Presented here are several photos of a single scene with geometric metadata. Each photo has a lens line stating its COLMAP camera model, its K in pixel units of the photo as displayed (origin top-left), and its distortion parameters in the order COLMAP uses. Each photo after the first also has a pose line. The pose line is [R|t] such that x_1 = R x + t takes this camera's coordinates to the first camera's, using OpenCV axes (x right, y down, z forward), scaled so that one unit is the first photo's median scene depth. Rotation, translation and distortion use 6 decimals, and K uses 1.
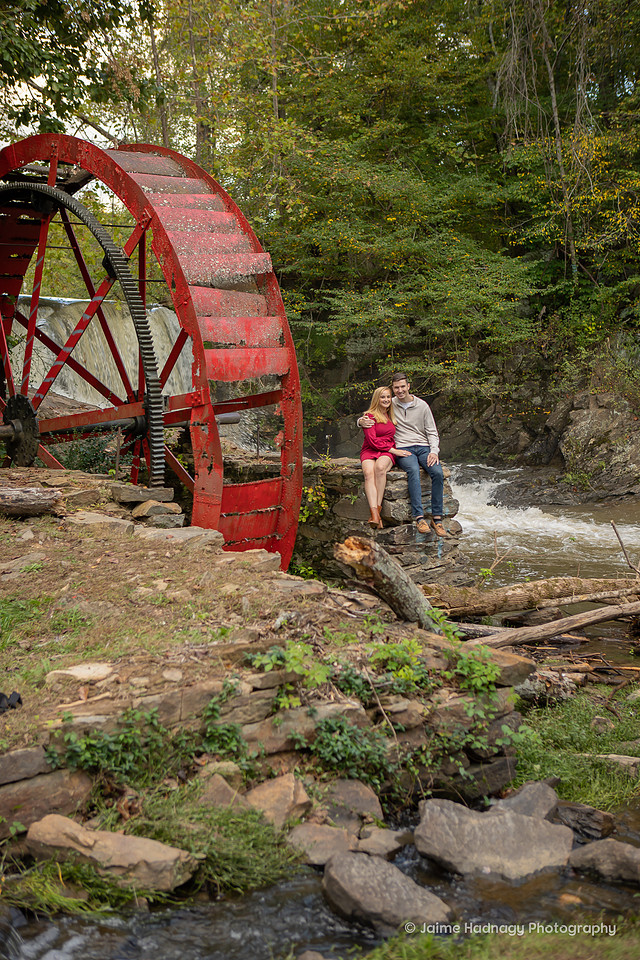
lens RADIAL K [[1216.0, 0, 320.0], [0, 1216.0, 480.0], [0, 0, 1]] dist [-0.019873, 0.013612]
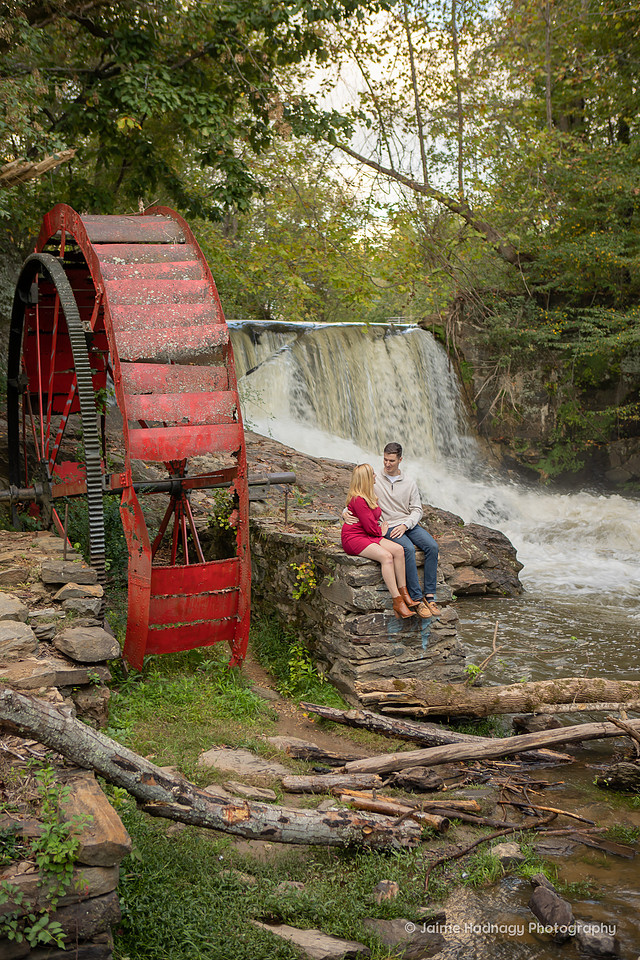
lens RADIAL K [[1222.2, 0, 320.0], [0, 1222.2, 480.0], [0, 0, 1]] dist [-0.005781, -0.017262]
pose [[0.942653, 0.026162, -0.332747, 0.326445], [-0.024462, 0.999658, 0.009299, -0.069569], [0.332876, -0.000626, 0.942970, 0.108938]]
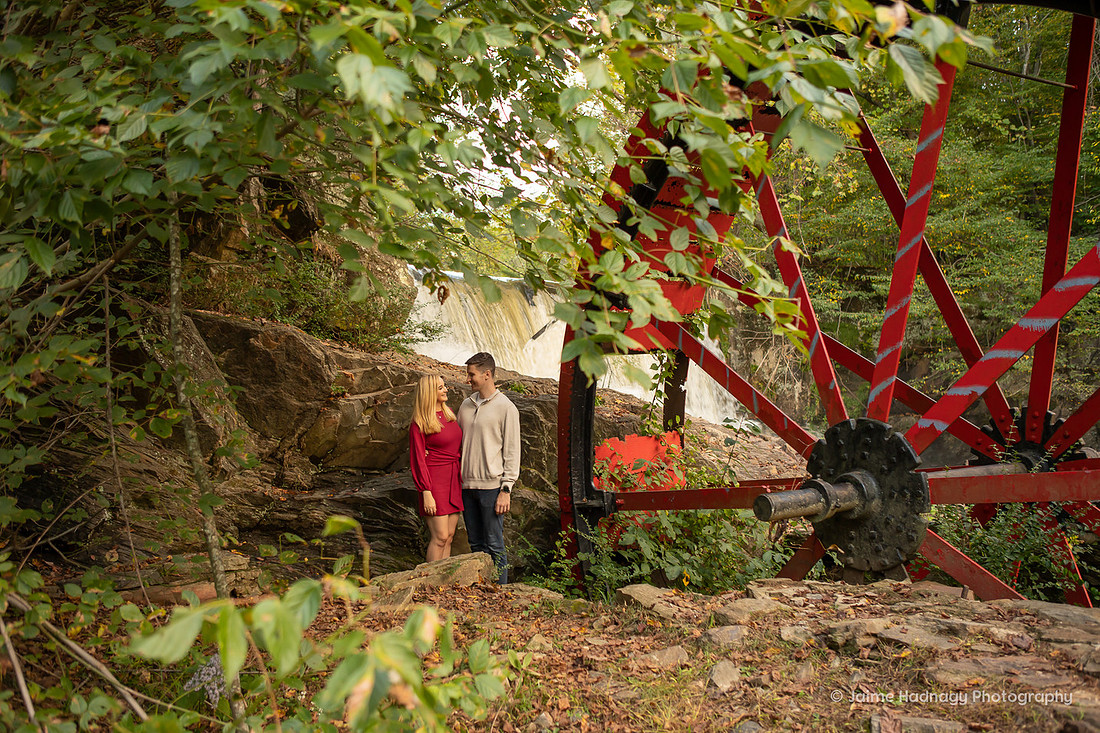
lens RADIAL K [[1046.2, 0, 550.0], [0, 1046.2, 366.5], [0, 0, 1]] dist [-0.078862, 0.151571]
pose [[0.992164, 0.003426, -0.124896, -0.329387], [-0.014564, 0.995981, -0.088374, -0.054747], [0.124092, 0.089500, 0.988226, 0.599690]]
